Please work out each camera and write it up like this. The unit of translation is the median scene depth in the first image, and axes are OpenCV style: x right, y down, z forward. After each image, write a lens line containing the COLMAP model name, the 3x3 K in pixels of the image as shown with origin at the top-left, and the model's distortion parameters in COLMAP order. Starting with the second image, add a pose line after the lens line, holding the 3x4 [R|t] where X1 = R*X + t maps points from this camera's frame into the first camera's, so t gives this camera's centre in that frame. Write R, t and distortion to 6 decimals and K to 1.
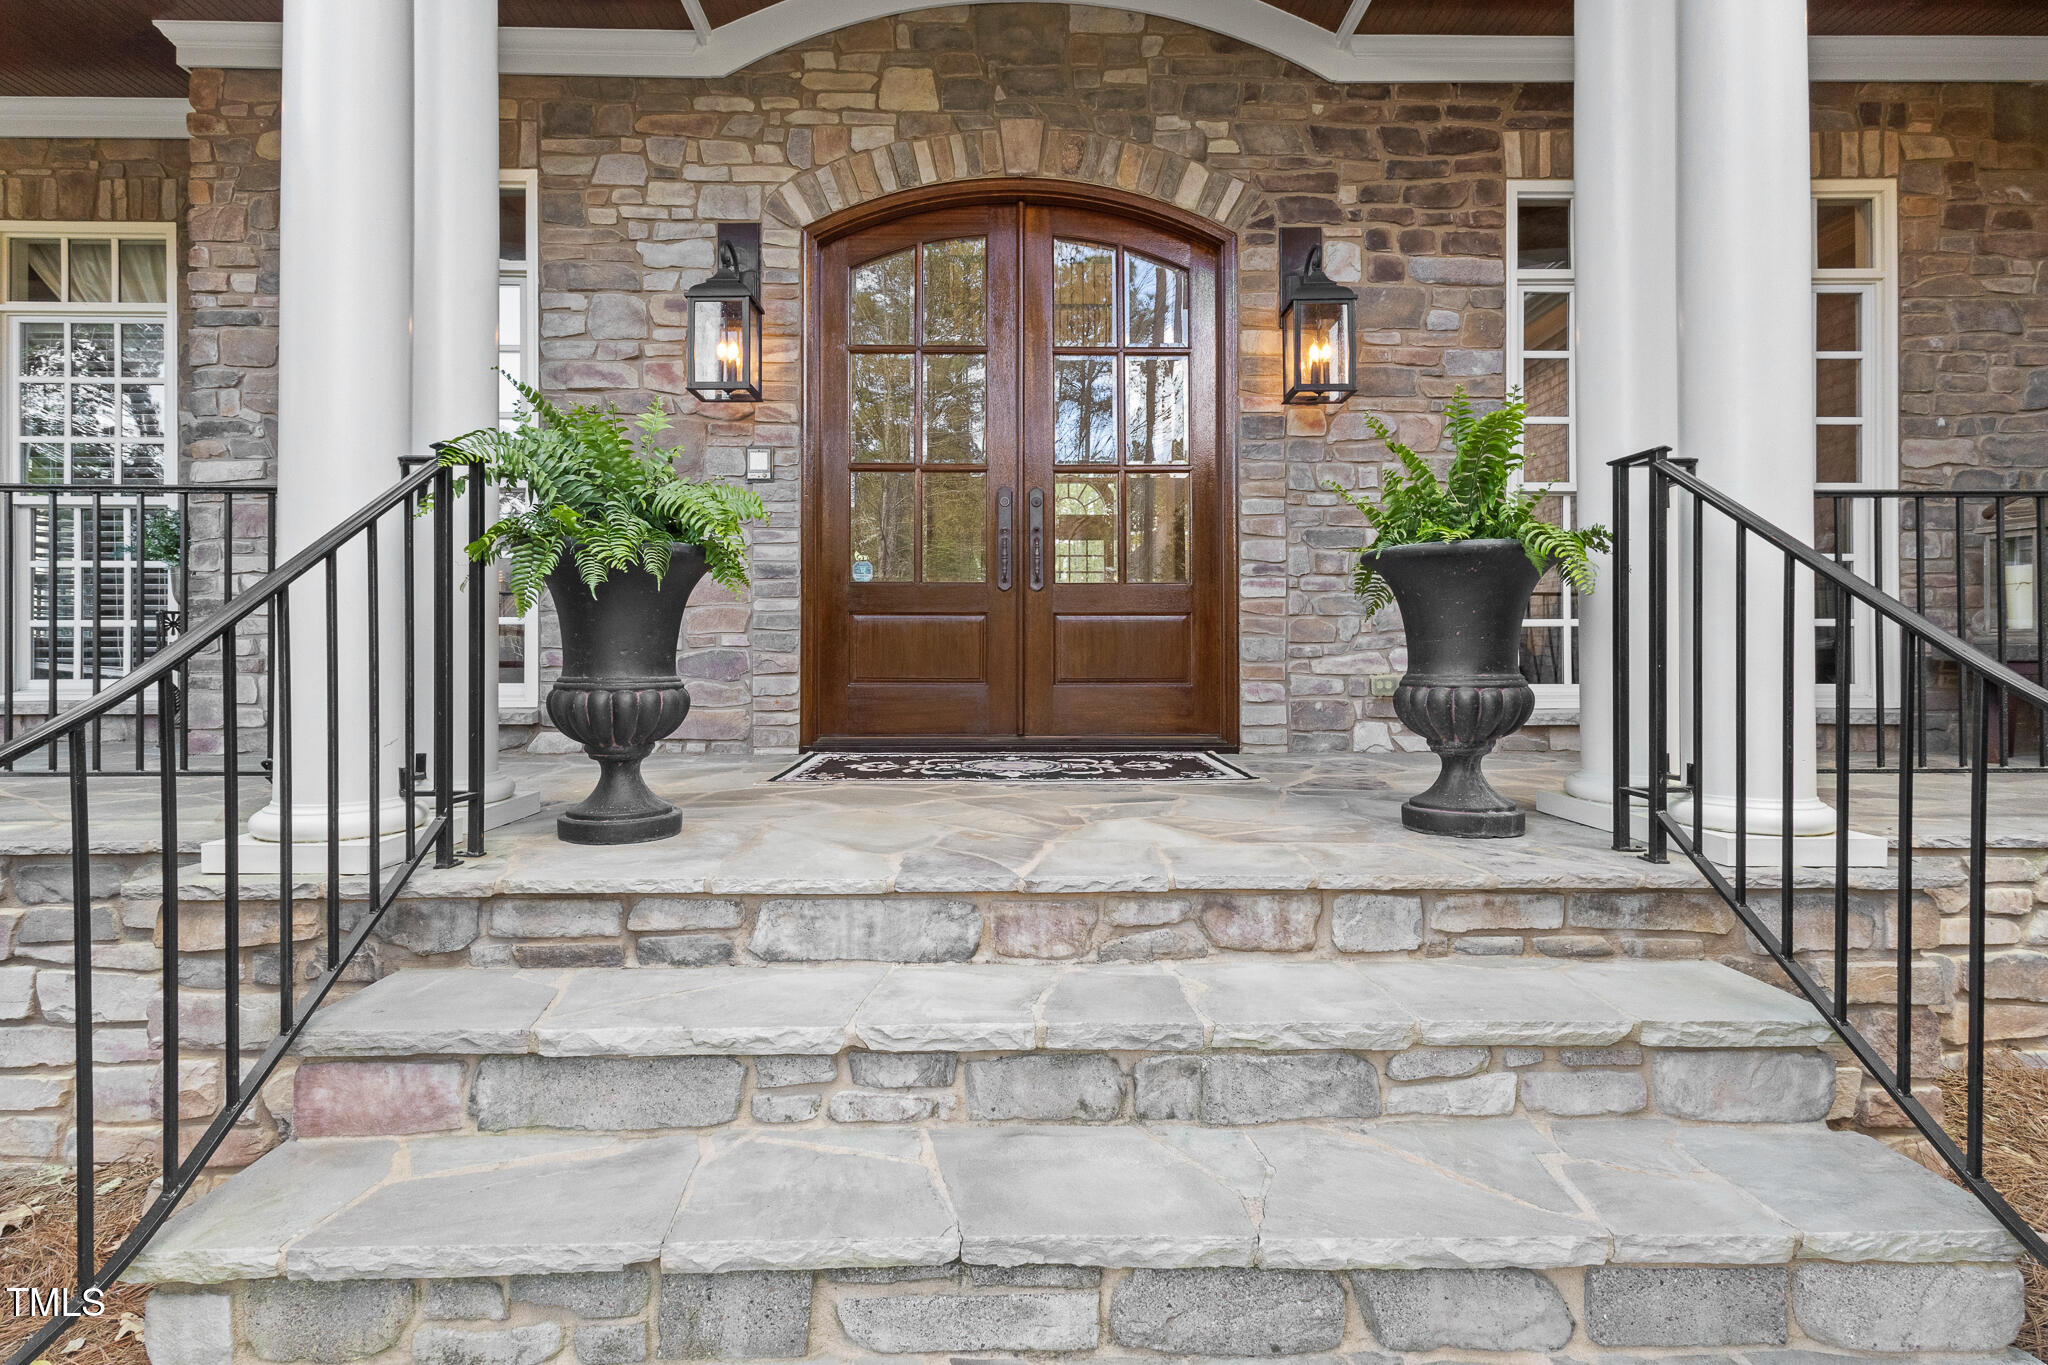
lens RADIAL K [[970.1, 0, 1021.9], [0, 970.1, 663.0], [0, 0, 1]] dist [0.012975, -0.000477]
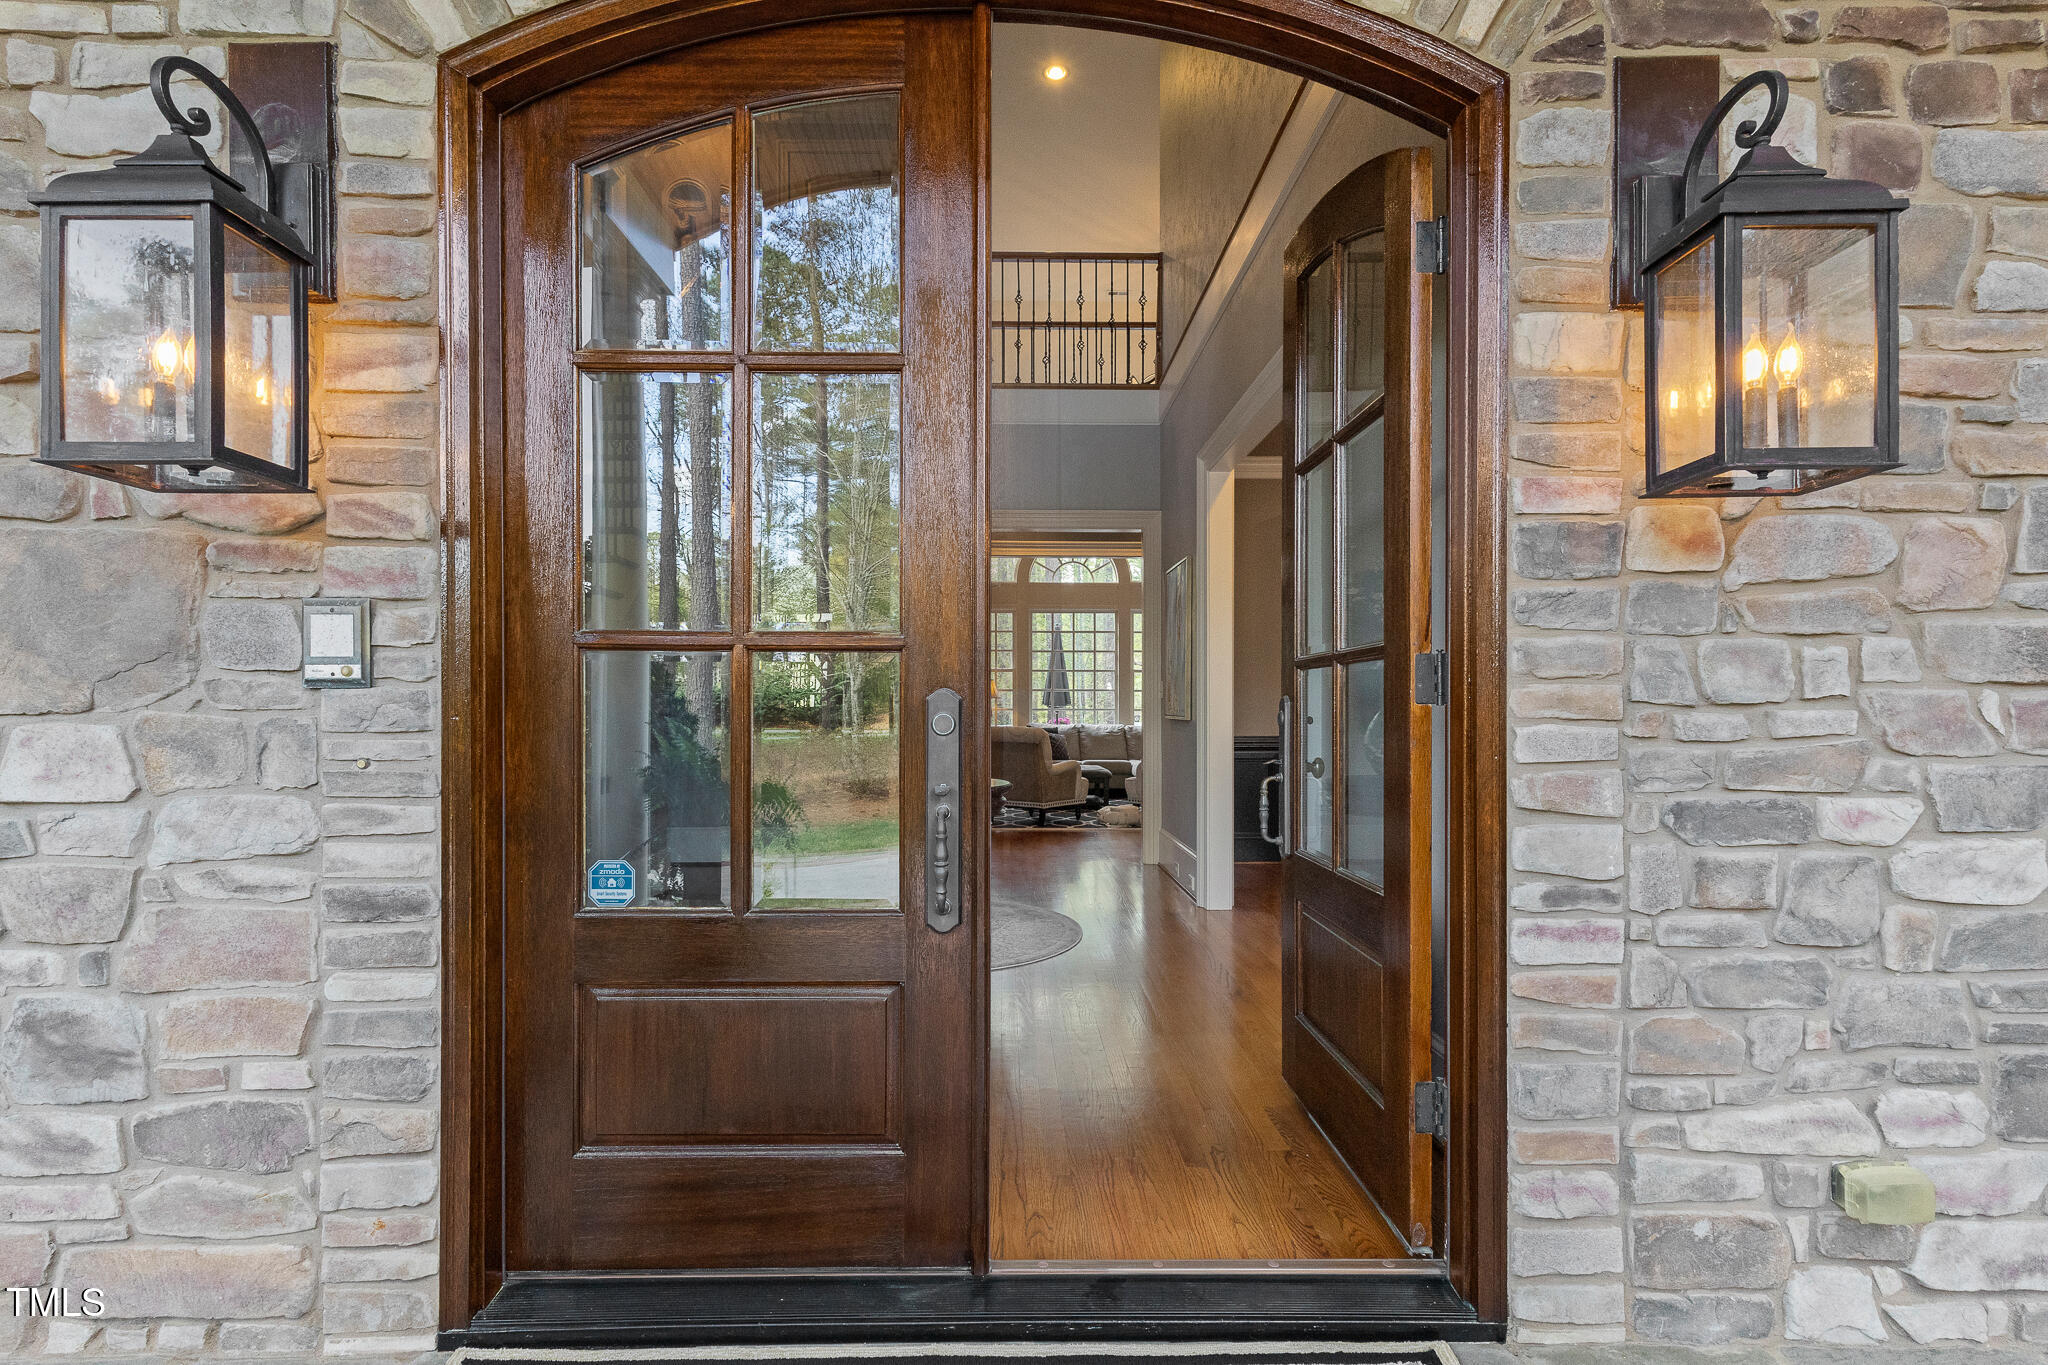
lens RADIAL K [[970.1, 0, 1019.1], [0, 970.1, 729.2], [0, 0, 1]] dist [0.012975, -0.000477]
pose [[0.999972, 0.002012, -0.007162, 0.018805], [-0.001904, 0.999885, 0.015076, -0.173055], [0.007191, -0.015062, 0.999861, 0.586540]]
